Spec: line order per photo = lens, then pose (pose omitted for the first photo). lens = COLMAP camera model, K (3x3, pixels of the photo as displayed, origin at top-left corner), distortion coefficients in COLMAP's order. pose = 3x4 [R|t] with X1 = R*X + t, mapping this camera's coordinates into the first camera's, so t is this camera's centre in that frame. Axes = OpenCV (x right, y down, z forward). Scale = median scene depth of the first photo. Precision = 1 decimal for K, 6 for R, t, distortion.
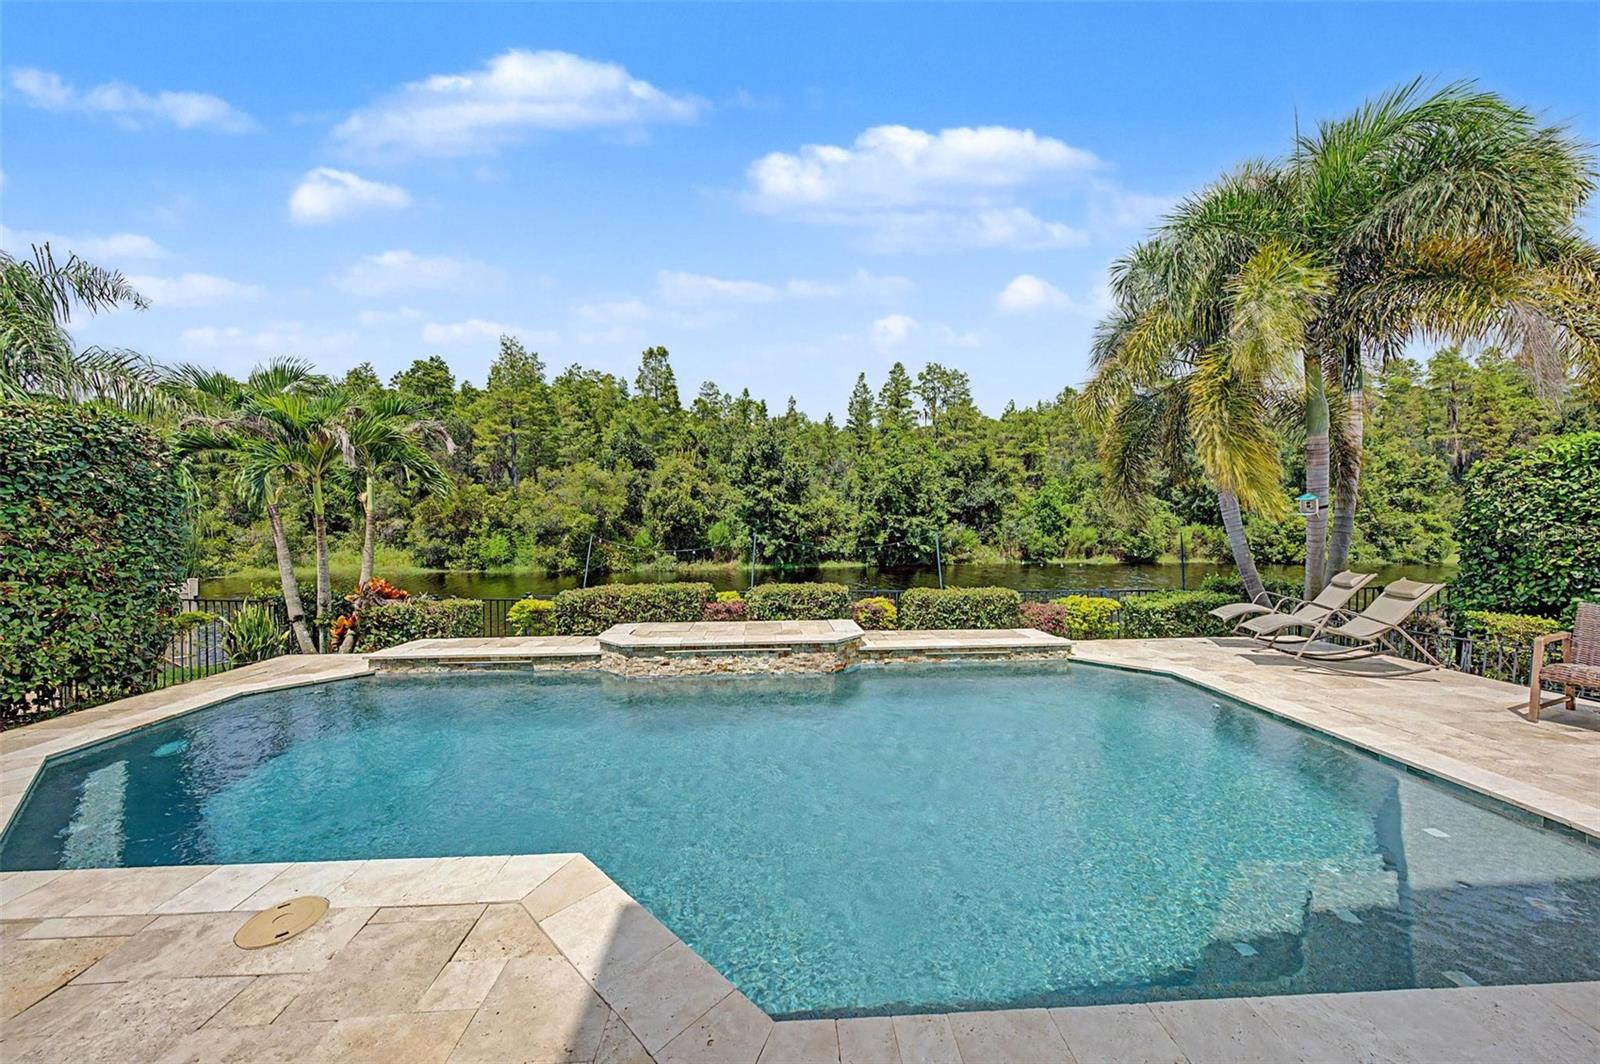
lens RADIAL K [[568.0, 0, 819.6], [0, 568.0, 535.5], [0, 0, 1]] dist [-0.002940, -0.000158]
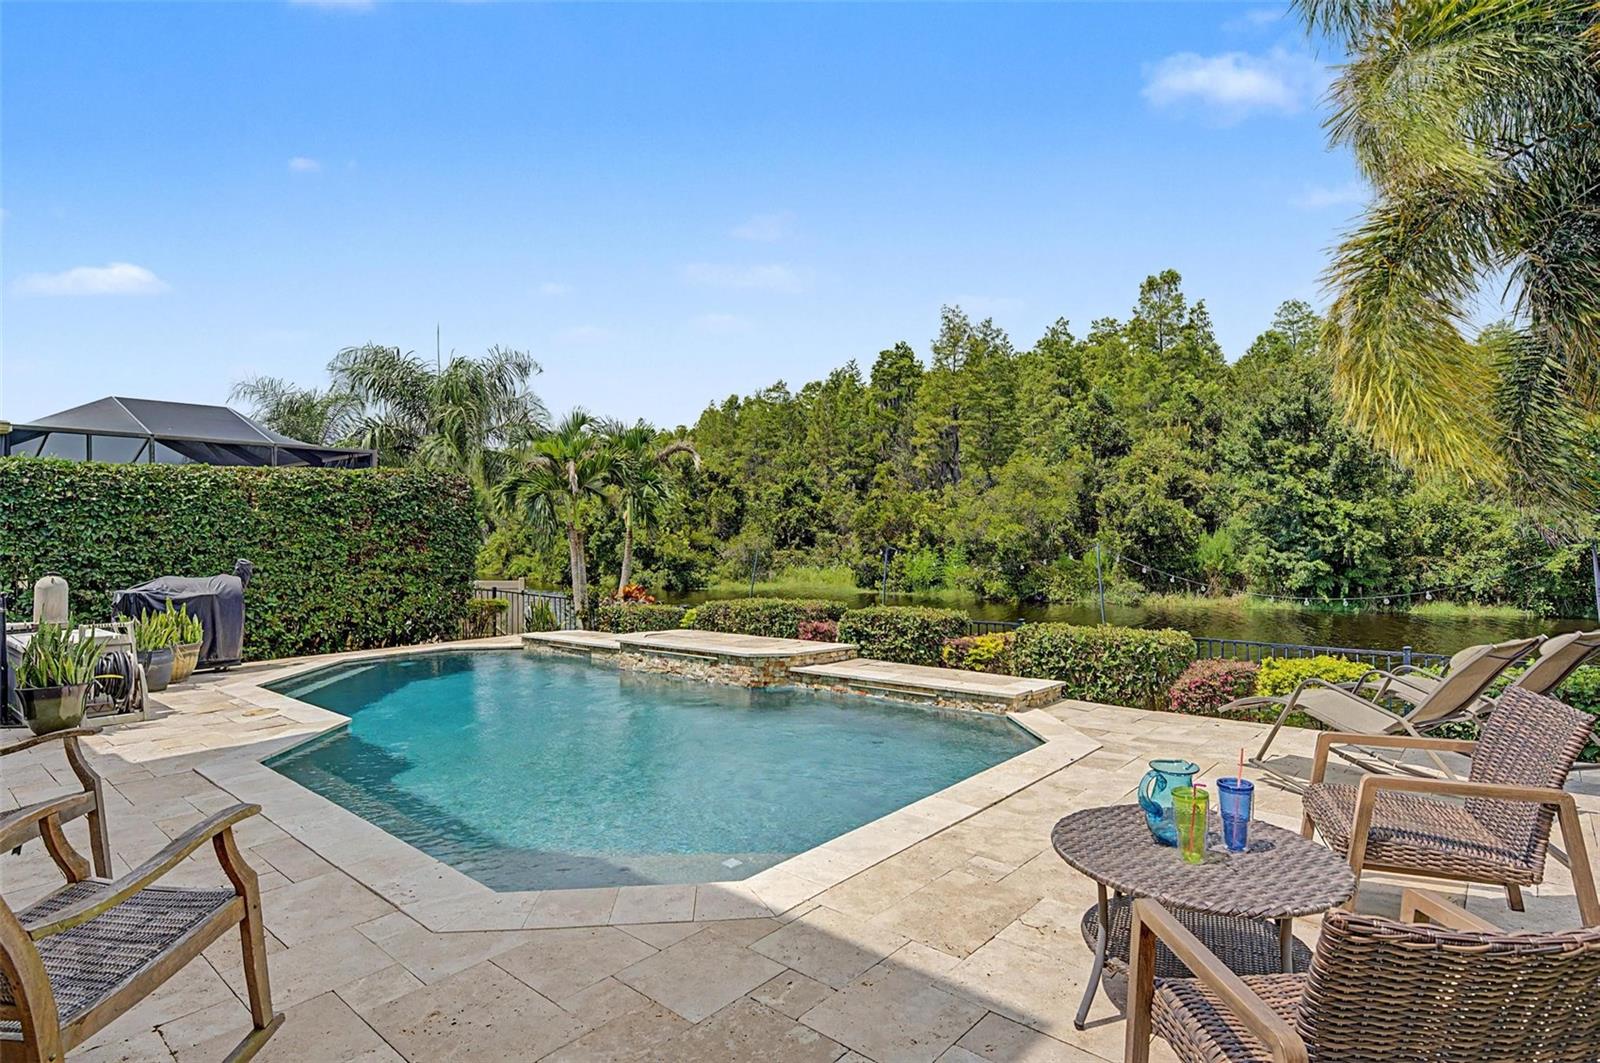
lens RADIAL K [[830.4, 0, 796.1], [0, 830.4, 537.1], [0, 0, 1]] dist [0.006458, -0.000148]
pose [[0.707472, -0.006716, -0.706709, 0.156858], [-0.007667, 0.999823, -0.017176, 0.001242], [0.706700, 0.017570, 0.707295, 0.007685]]
